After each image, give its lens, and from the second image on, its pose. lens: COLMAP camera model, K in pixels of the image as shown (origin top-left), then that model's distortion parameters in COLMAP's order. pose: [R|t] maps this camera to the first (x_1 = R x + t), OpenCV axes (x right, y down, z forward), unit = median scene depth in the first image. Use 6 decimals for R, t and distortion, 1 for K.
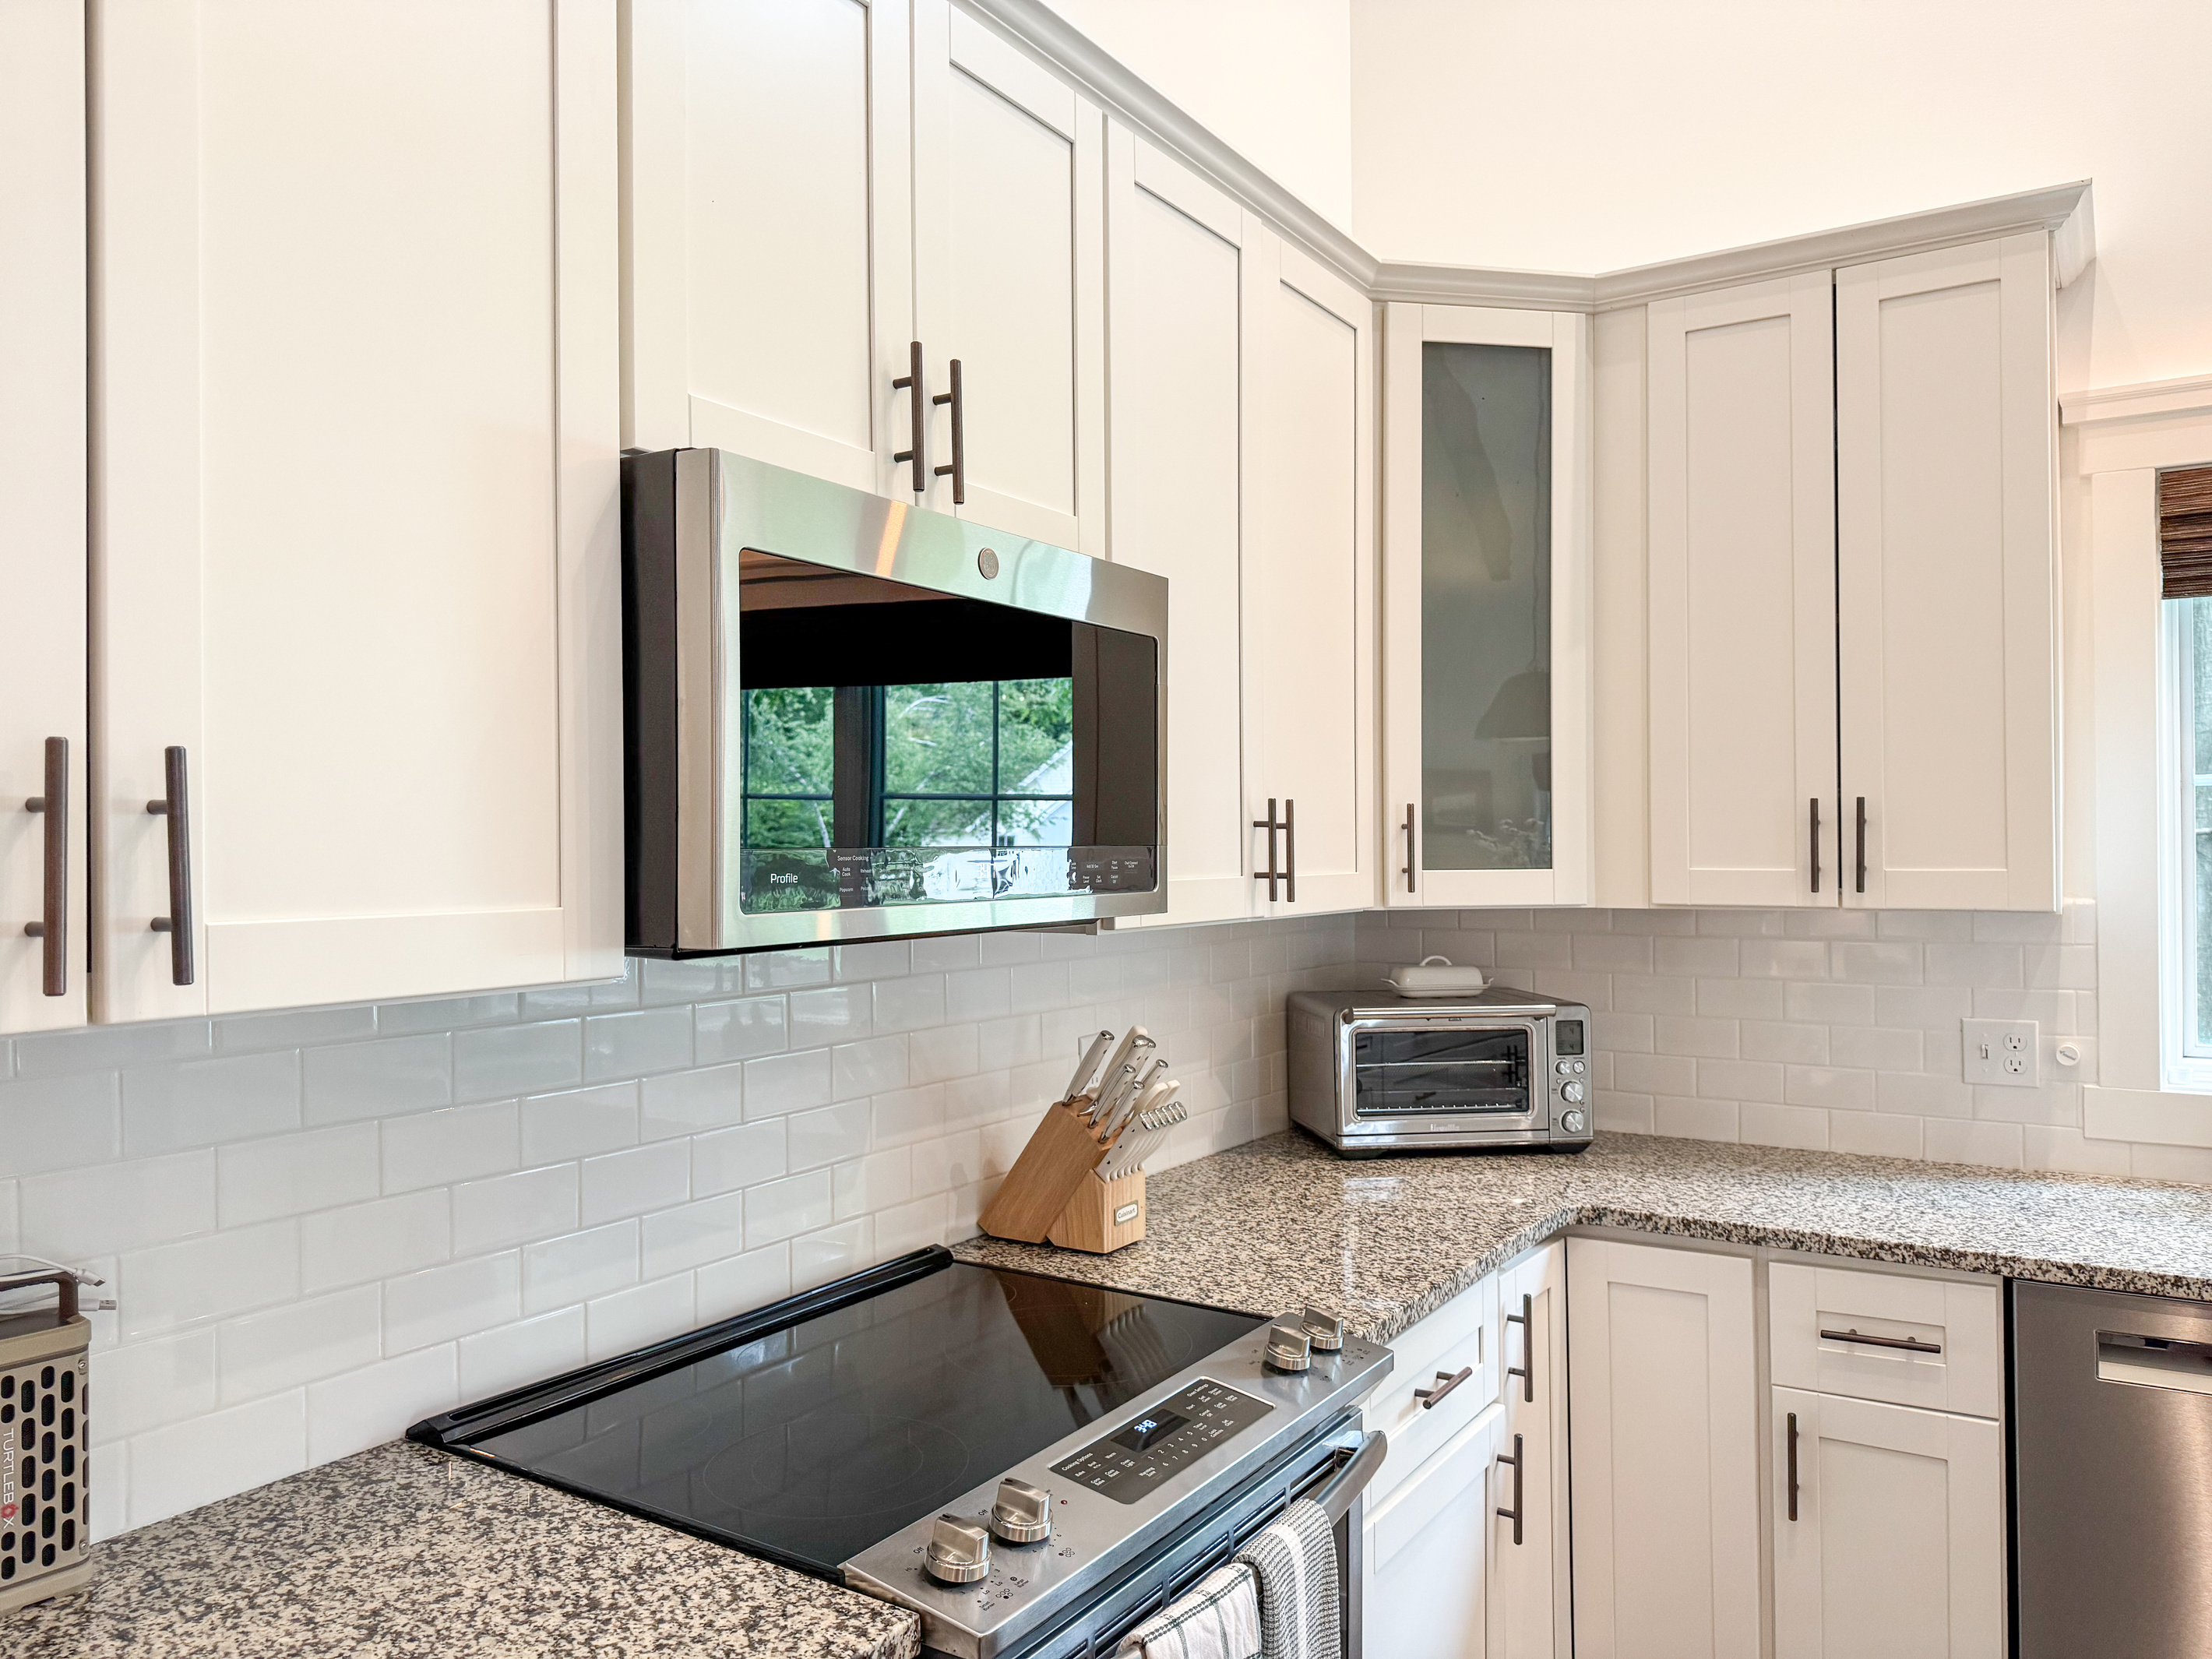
lens RADIAL K [[1579.0, 0, 1075.9], [0, 1579.0, 841.1], [0, 0, 1]] dist [0.003445, -0.001245]
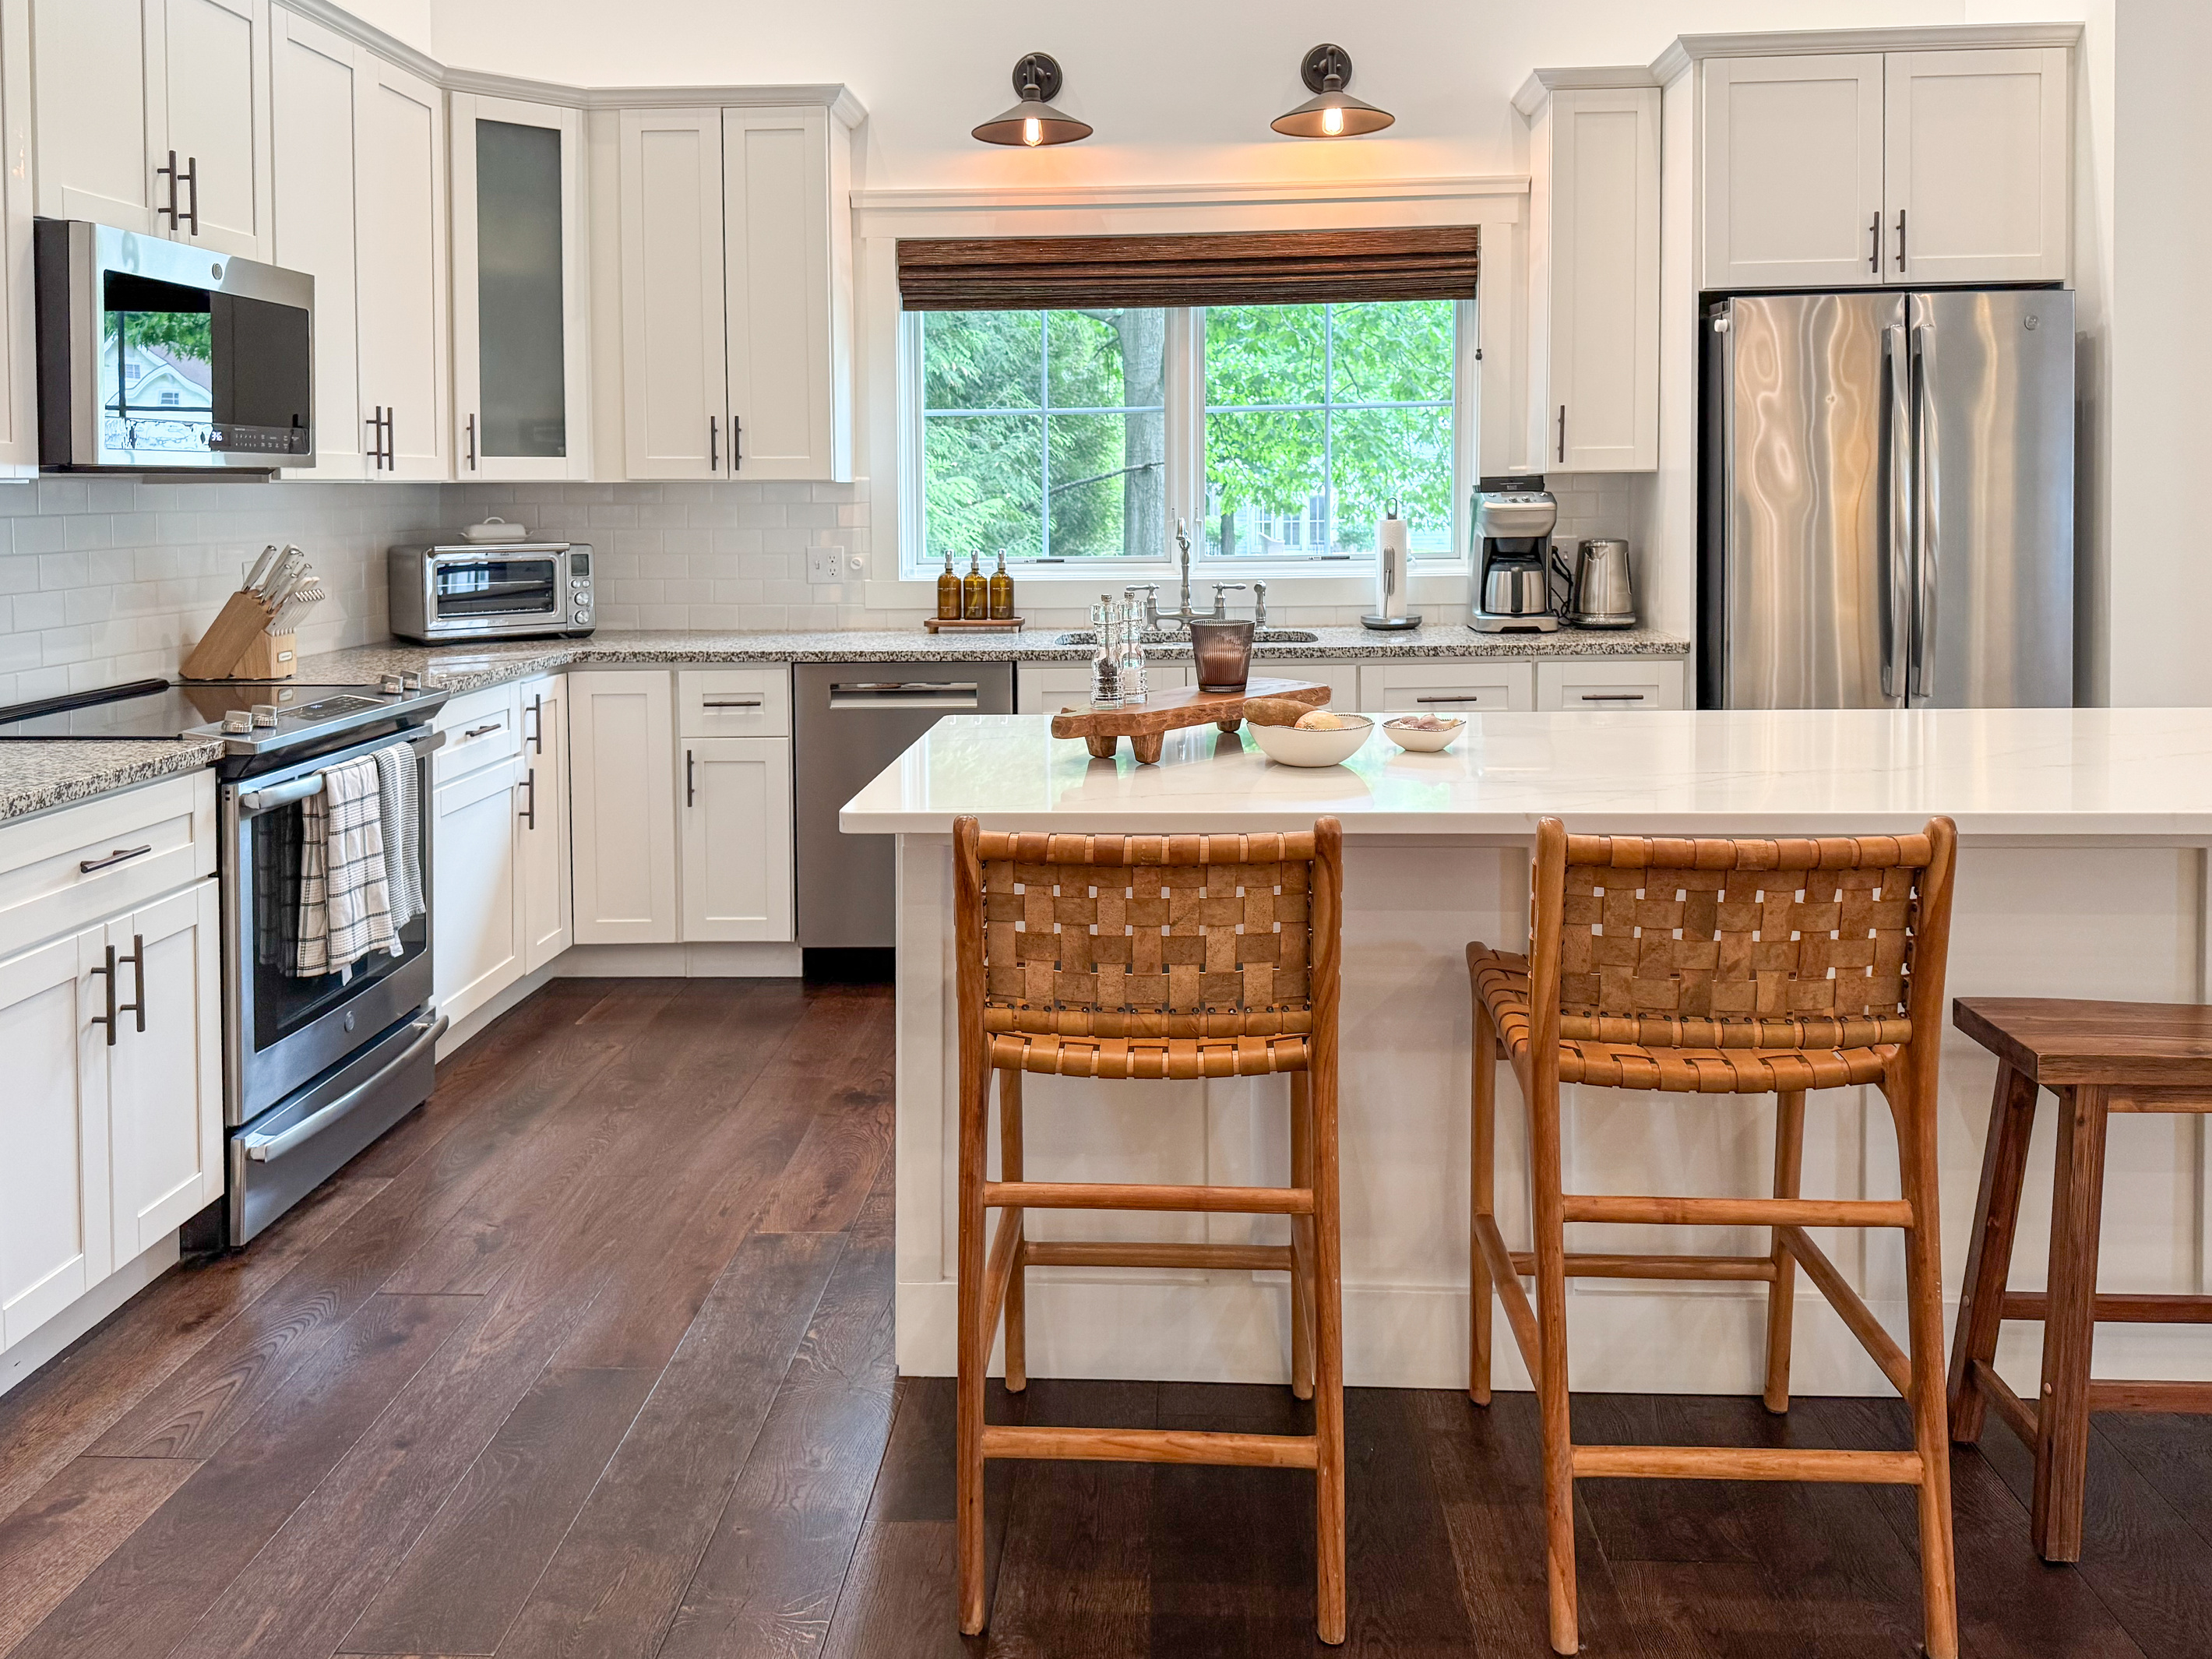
lens RADIAL K [[1699.9, 0, 1054.8], [0, 1699.9, 550.5], [0, 0, 1]] dist [0.041404, -0.012209]
pose [[0.874899, -0.016162, 0.484036, -0.120122], [-0.000200, 0.999431, 0.033731, 0.060772], [-0.484306, -0.029608, 0.874398, -0.873730]]
